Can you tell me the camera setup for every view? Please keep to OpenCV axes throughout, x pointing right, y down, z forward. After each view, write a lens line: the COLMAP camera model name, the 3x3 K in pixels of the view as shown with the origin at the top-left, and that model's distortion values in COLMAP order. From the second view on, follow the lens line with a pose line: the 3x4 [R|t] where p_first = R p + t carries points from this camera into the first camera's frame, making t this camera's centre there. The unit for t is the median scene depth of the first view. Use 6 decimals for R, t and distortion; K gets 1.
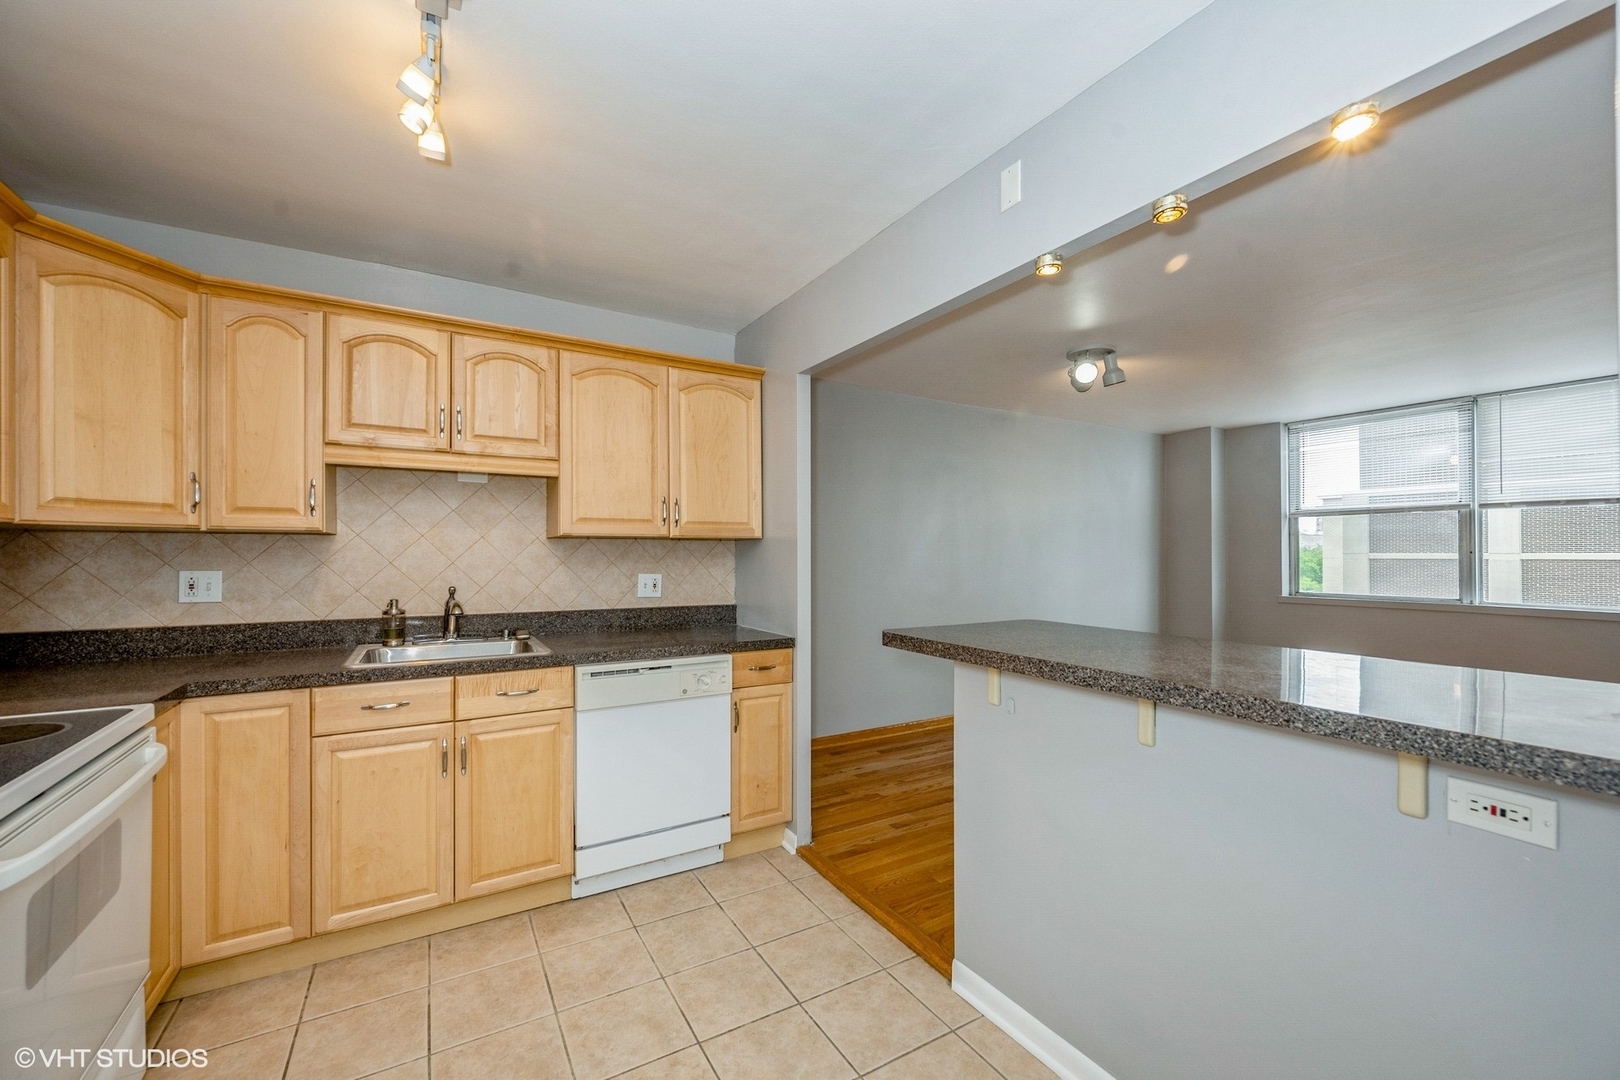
lens RADIAL K [[643.7, 0, 810.0], [0, 643.7, 540.0], [0, 0, 1]] dist [0.000264, -0.000077]
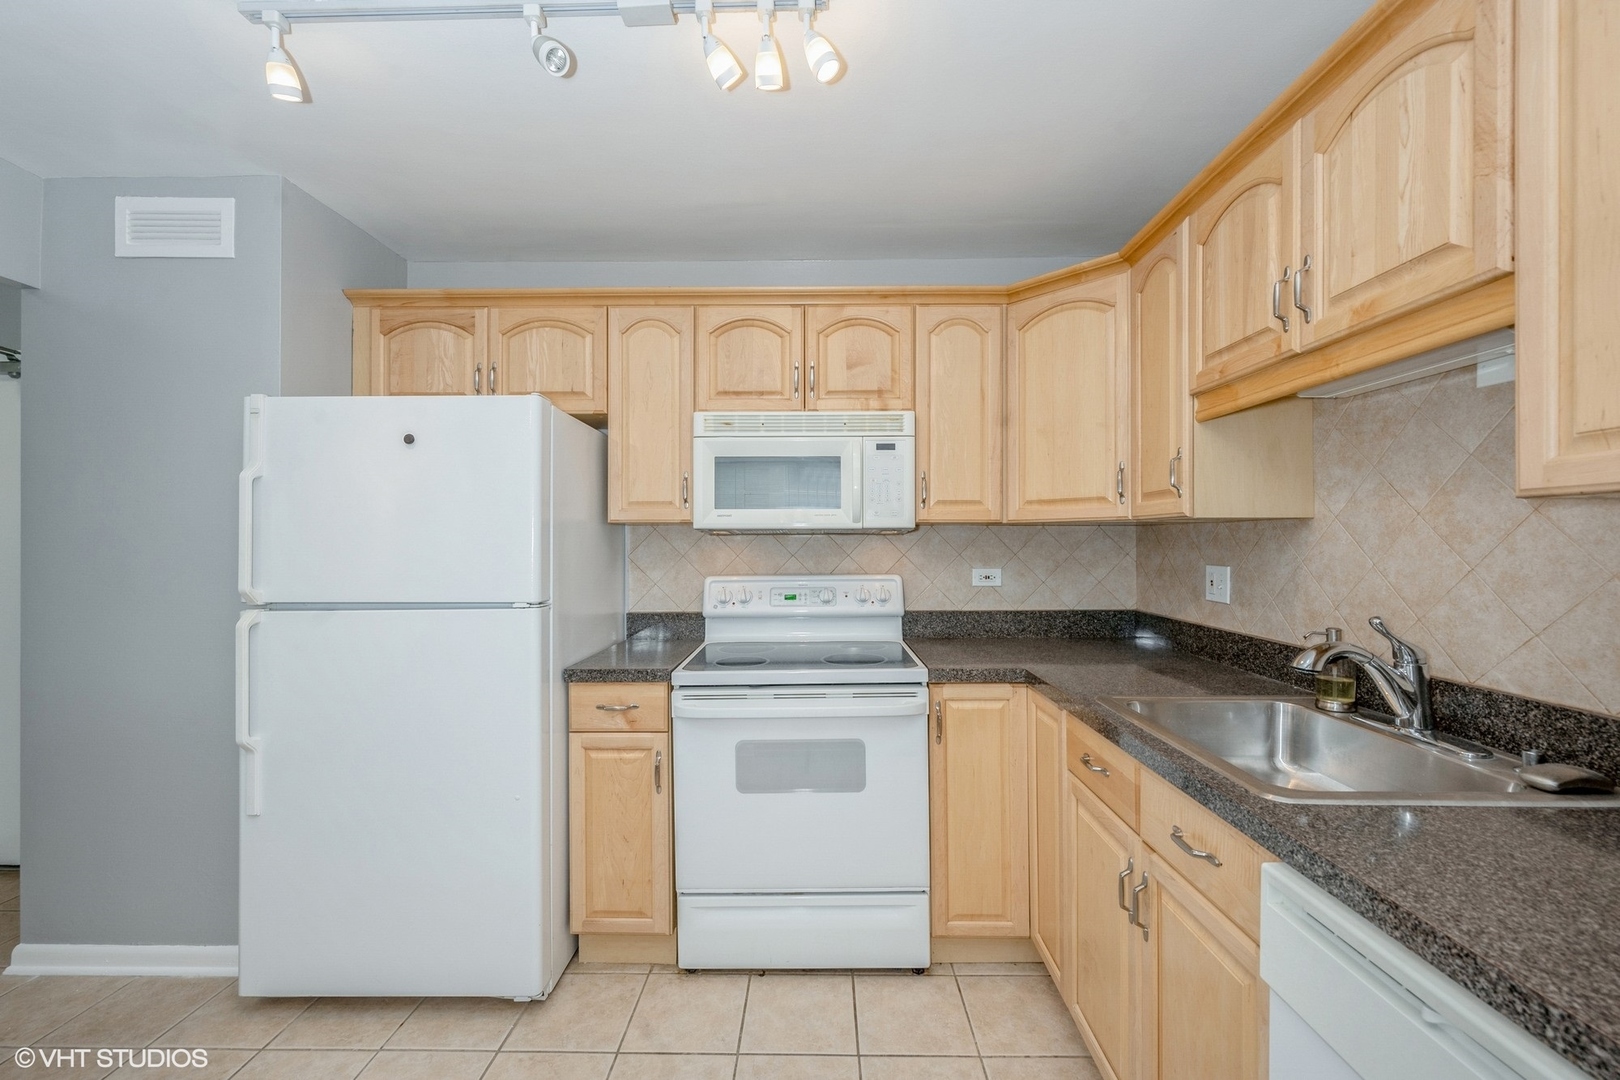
lens RADIAL K [[652.9, 0, 810.0], [0, 652.9, 540.0], [0, 0, 1]] dist [0.000824, 0.000029]
pose [[-0.522883, -0.001205, -0.852404, 0.056897], [0.015274, 0.999825, -0.010783, 0.008306], [0.852268, -0.018658, -0.522773, 0.573894]]
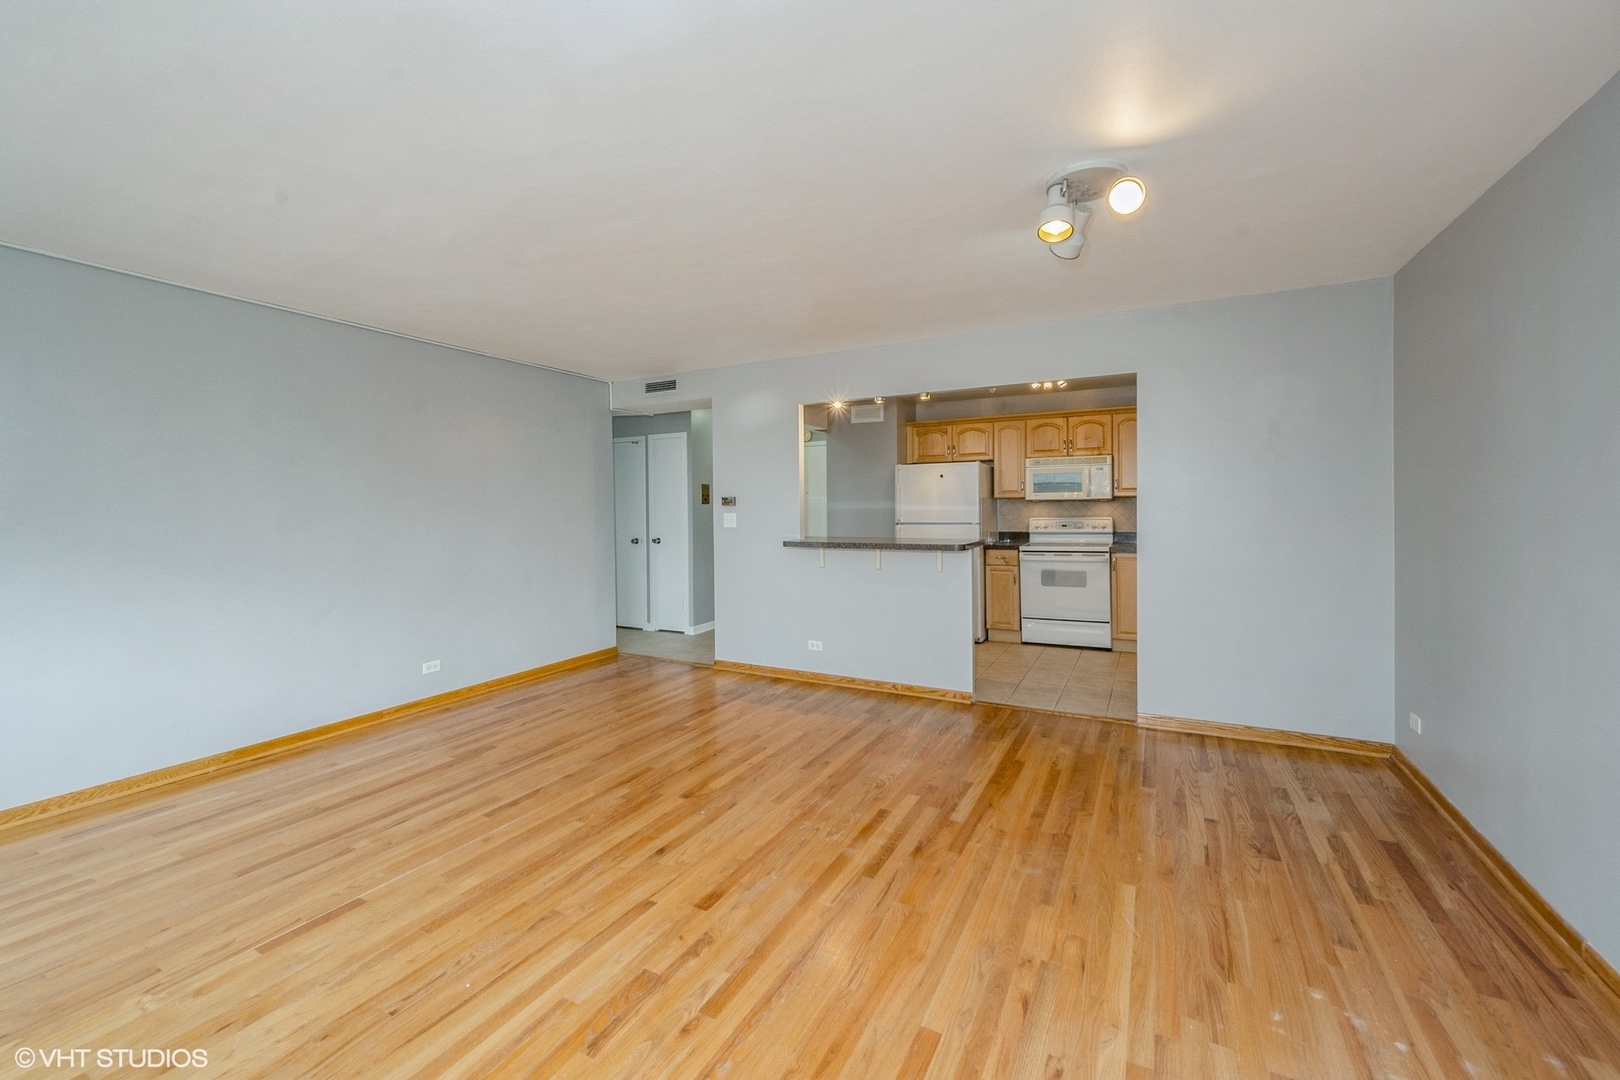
lens RADIAL K [[651.0, 0, 805.1], [0, 651.0, 517.9], [0, 0, 1]] dist [-0.000853, -0.000132]
pose [[-0.857626, 0.019229, -0.513914, 0.902997], [0.019653, 0.999796, 0.004611, 0.016325], [0.513898, -0.006146, -0.857829, 1.275732]]
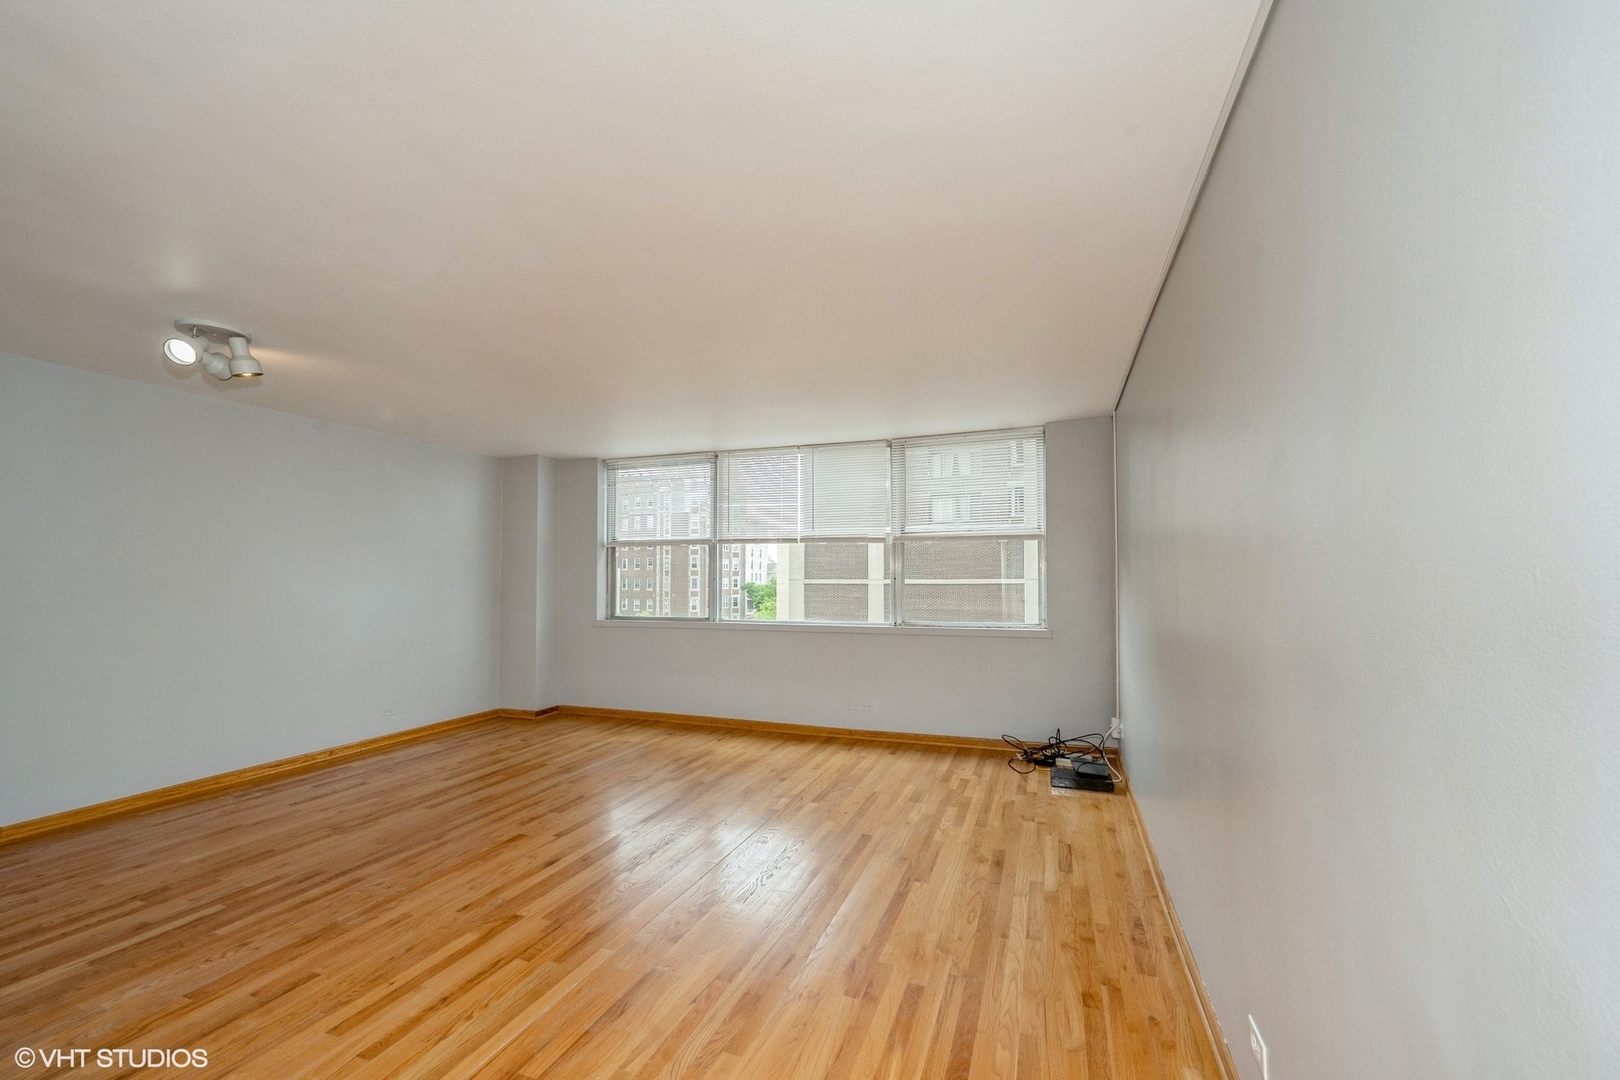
lens RADIAL K [[652.9, 0, 810.0], [0, 652.9, 540.0], [0, 0, 1]] dist [0.000824, 0.000029]
pose [[0.777341, 0.035461, 0.628080, 0.462436], [-0.009225, 0.998945, -0.044982, -0.000358], [-0.629012, 0.029172, 0.776848, -0.095886]]
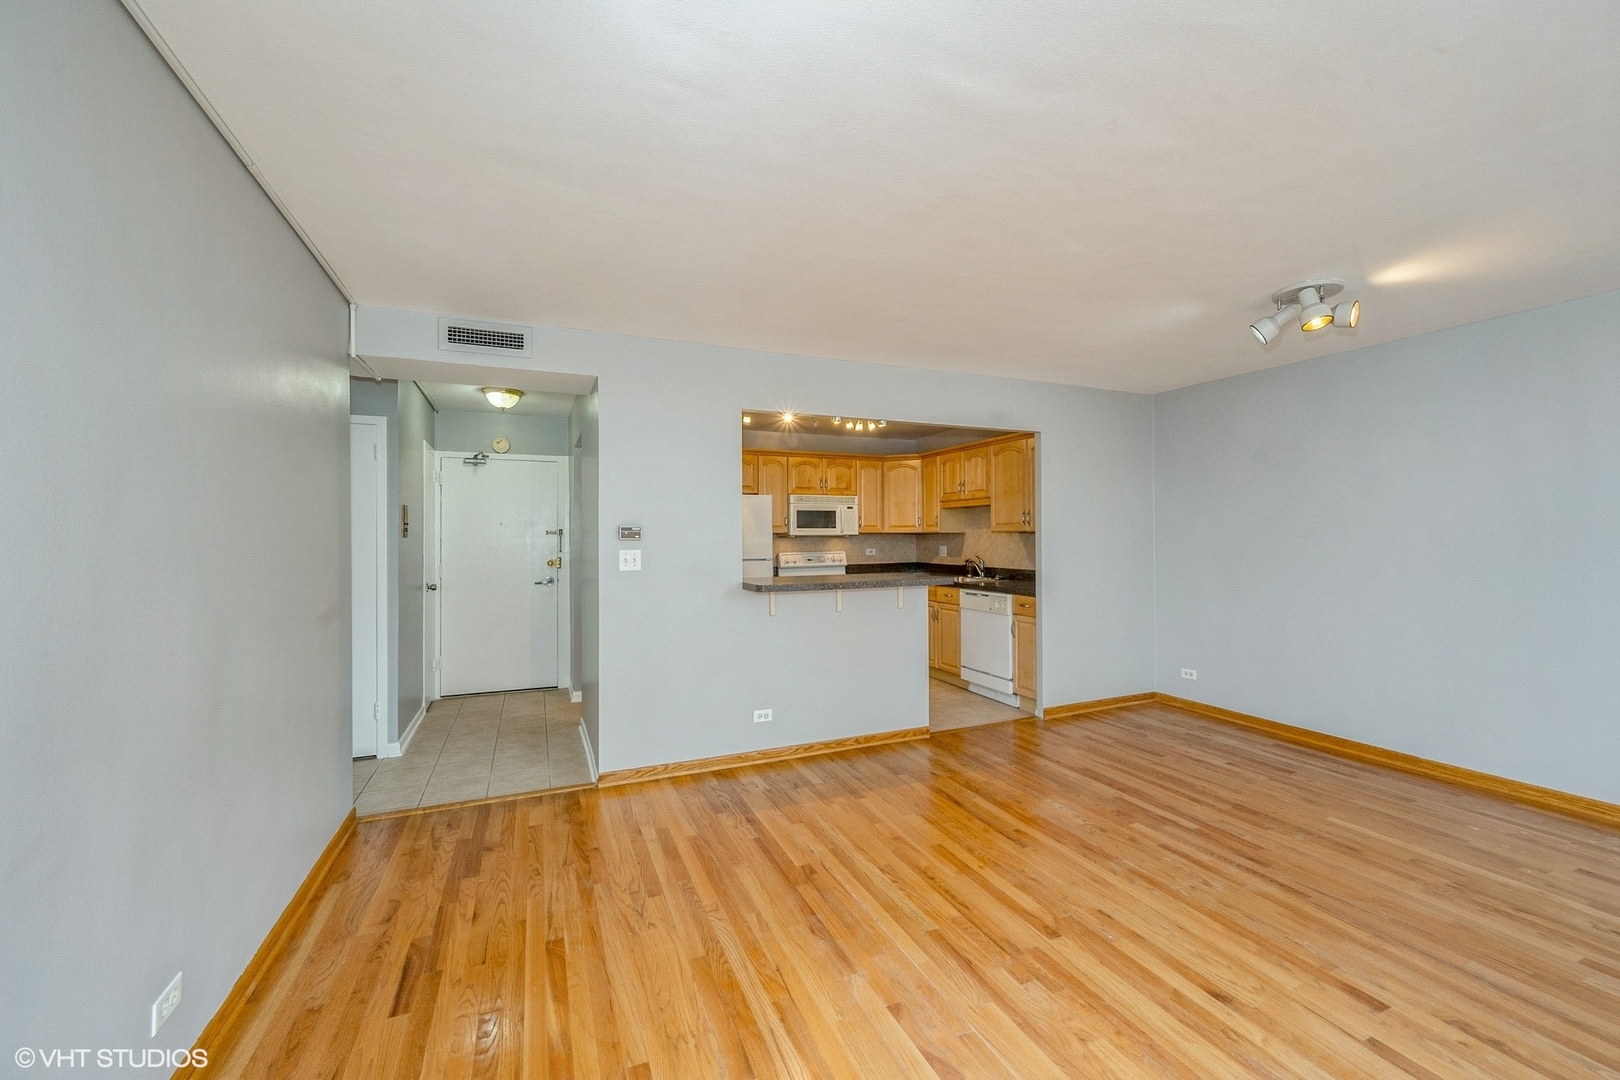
lens RADIAL K [[643.7, 0, 810.0], [0, 643.7, 540.0], [0, 0, 1]] dist [0.000264, -0.000077]
pose [[-0.129591, 0.003846, -0.991560, 1.197515], [0.025680, 0.999670, 0.000521, 0.002403], [0.991235, -0.025396, -0.129647, 0.450834]]
